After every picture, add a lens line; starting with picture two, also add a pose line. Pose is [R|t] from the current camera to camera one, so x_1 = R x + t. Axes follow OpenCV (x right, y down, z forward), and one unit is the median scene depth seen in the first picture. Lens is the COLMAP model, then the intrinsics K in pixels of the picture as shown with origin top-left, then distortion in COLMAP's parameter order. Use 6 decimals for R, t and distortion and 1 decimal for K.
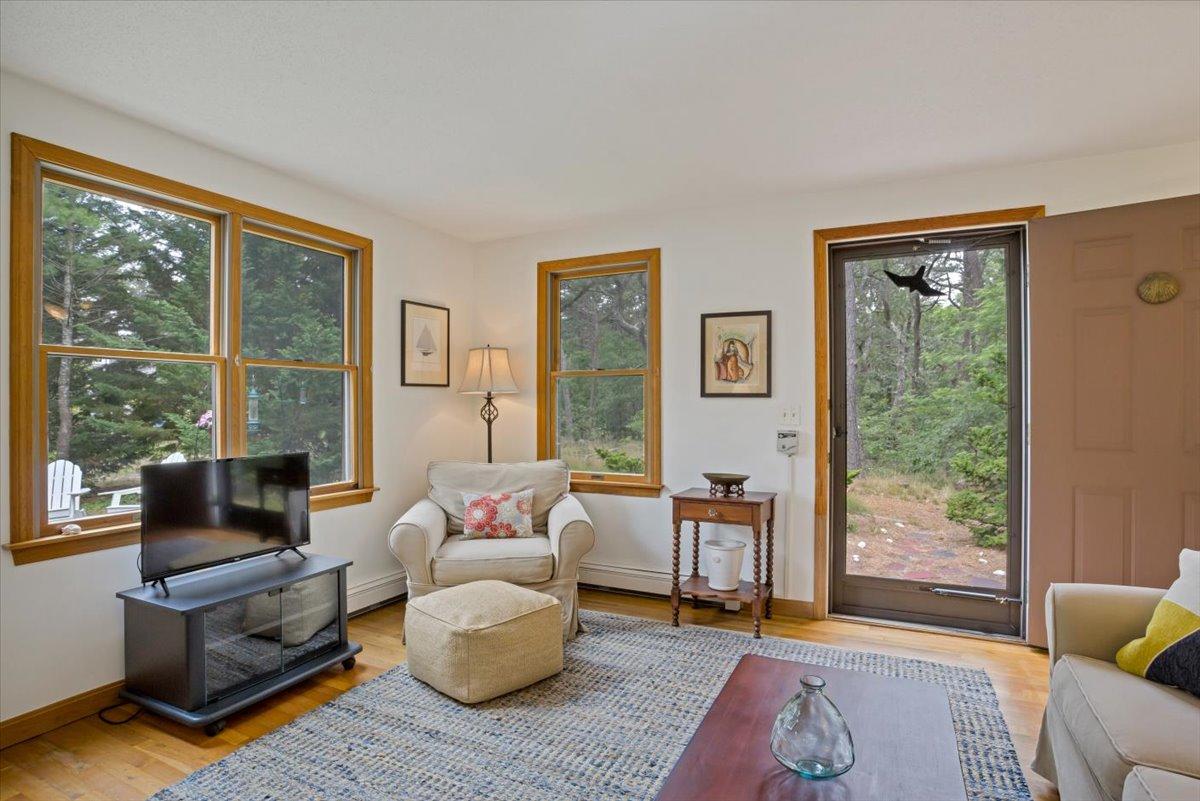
lens RADIAL K [[605.8, 0, 597.0], [0, 605.8, 397.3], [0, 0, 1]] dist [-0.047049, 0.013699]
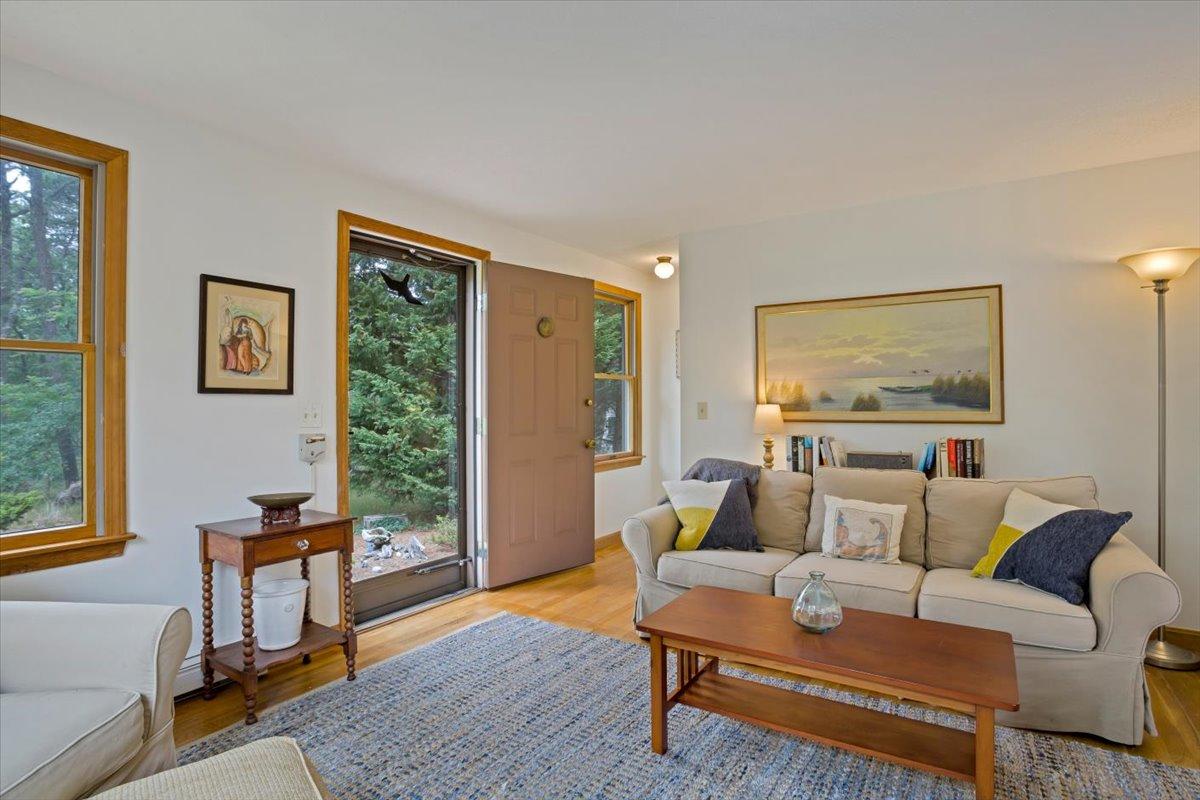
lens RADIAL K [[632.5, 0, 587.7], [0, 632.5, 384.7], [0, 0, 1]] dist [-0.072406, 0.023563]
pose [[0.133352, 0.025876, 0.990731, -0.504066], [-0.005513, 0.999663, -0.025368, 0.005729], [-0.991053, -0.002079, 0.133450, 0.498909]]
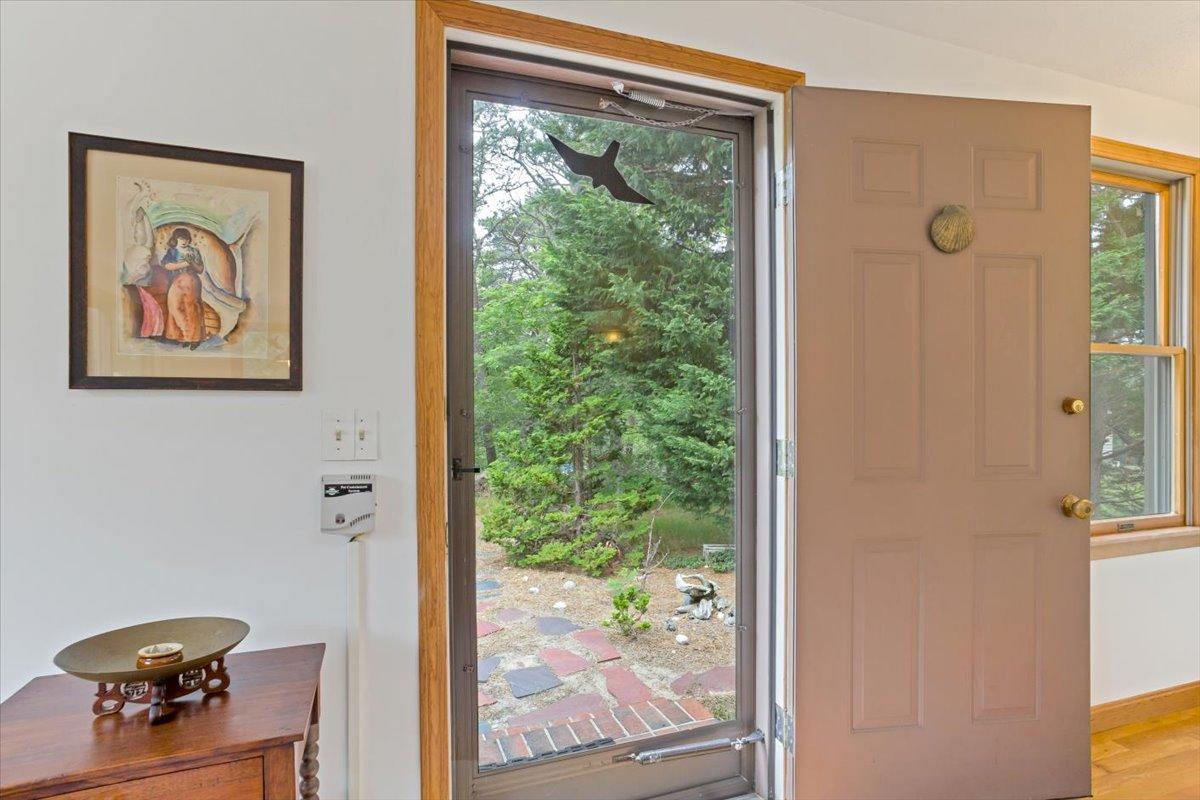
lens RADIAL K [[605.8, 0, 592.6], [0, 605.8, 408.7], [0, 0, 1]] dist [-0.047049, 0.013699]
pose [[0.687641, -0.006912, 0.726018, 0.143413], [-0.002919, 0.999920, 0.012284, 0.006283], [-0.726045, -0.010566, 0.687566, 0.619247]]
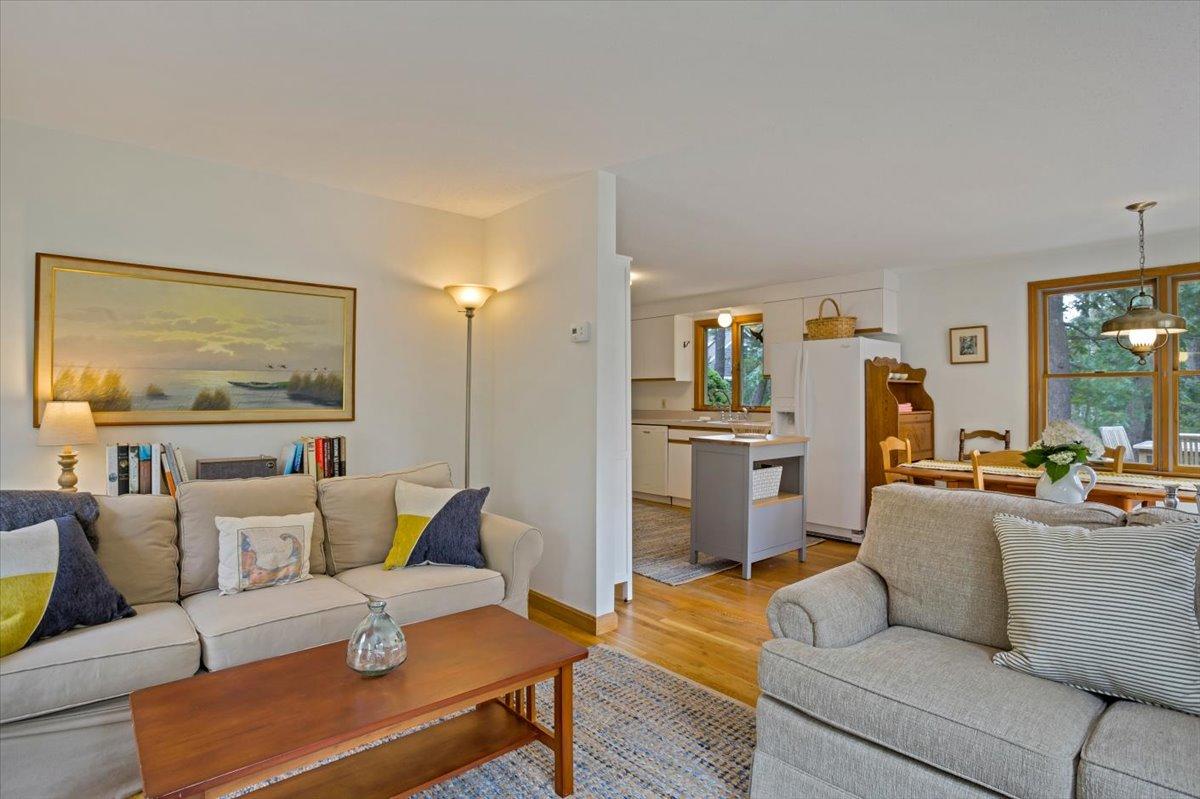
lens RADIAL K [[605.8, 0, 604.4], [0, 605.8, 393.2], [0, 0, 1]] dist [-0.047049, 0.013699]
pose [[-0.923240, -0.001348, 0.384220, -0.232470], [-0.009035, 0.999793, -0.018203, 0.007422], [-0.384117, -0.020277, -0.923062, 0.731115]]
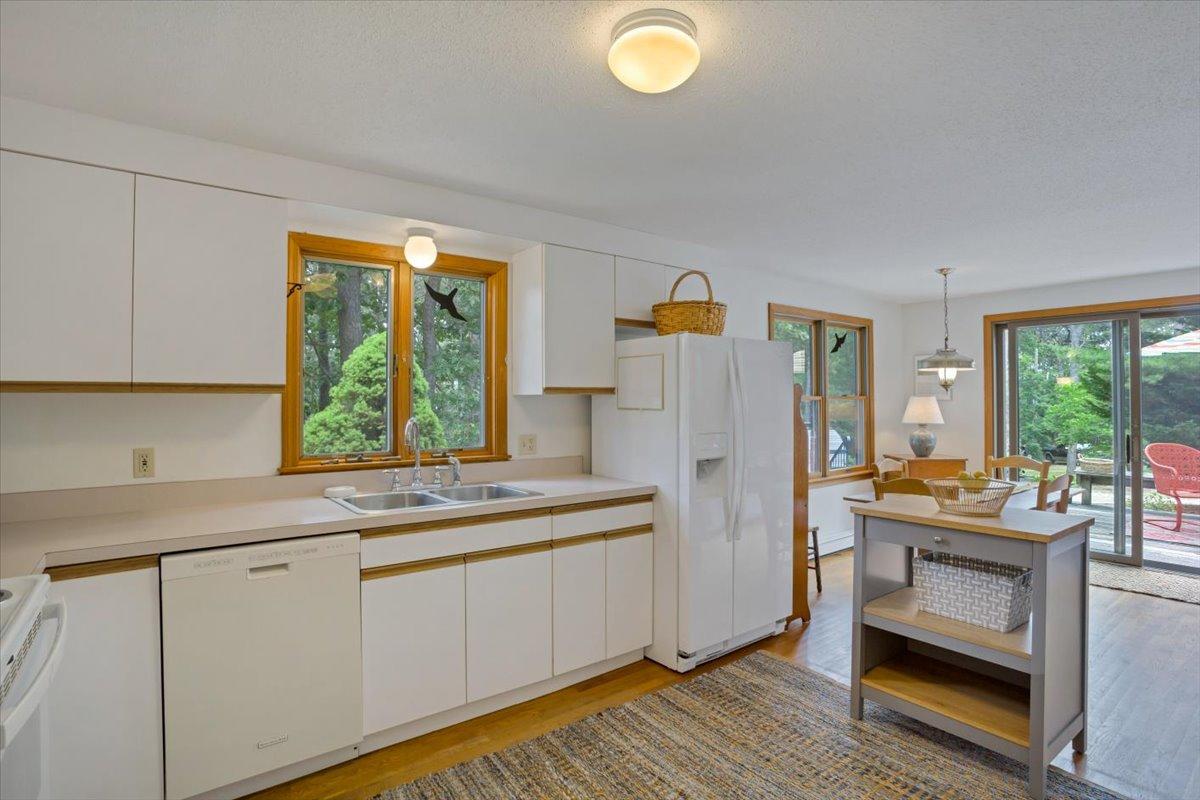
lens RADIAL K [[605.8, 0, 604.4], [0, 605.8, 390.2], [0, 0, 1]] dist [-0.047049, 0.013699]
pose [[-0.434095, -0.013113, -0.900772, 0.782655], [0.010524, 0.999752, -0.019626, -0.058788], [0.900806, -0.018000, -0.433849, -0.624376]]
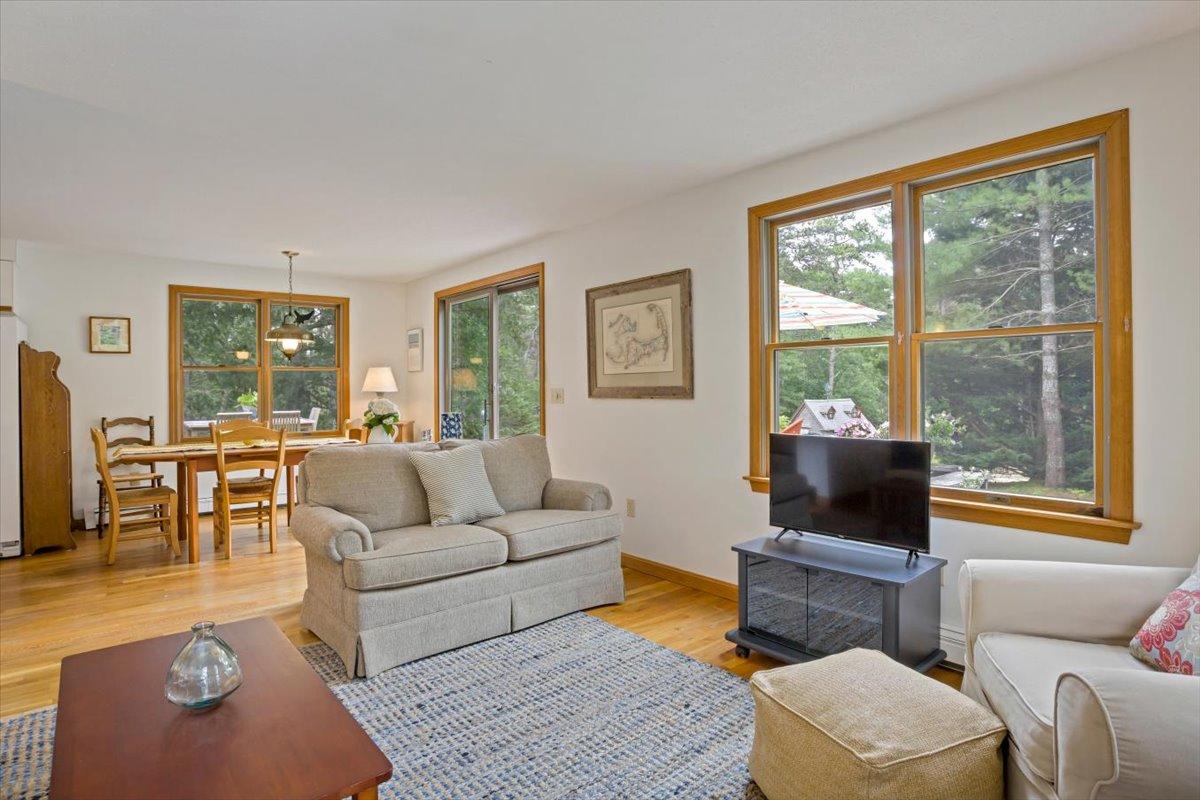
lens RADIAL K [[632.5, 0, 590.0], [0, 632.5, 384.9], [0, 0, 1]] dist [-0.072406, 0.023563]
pose [[-0.409281, 0.000765, -0.912408, 0.395719], [0.016372, 0.999845, -0.006505, 0.008839], [0.912261, -0.017601, -0.409230, 0.760342]]
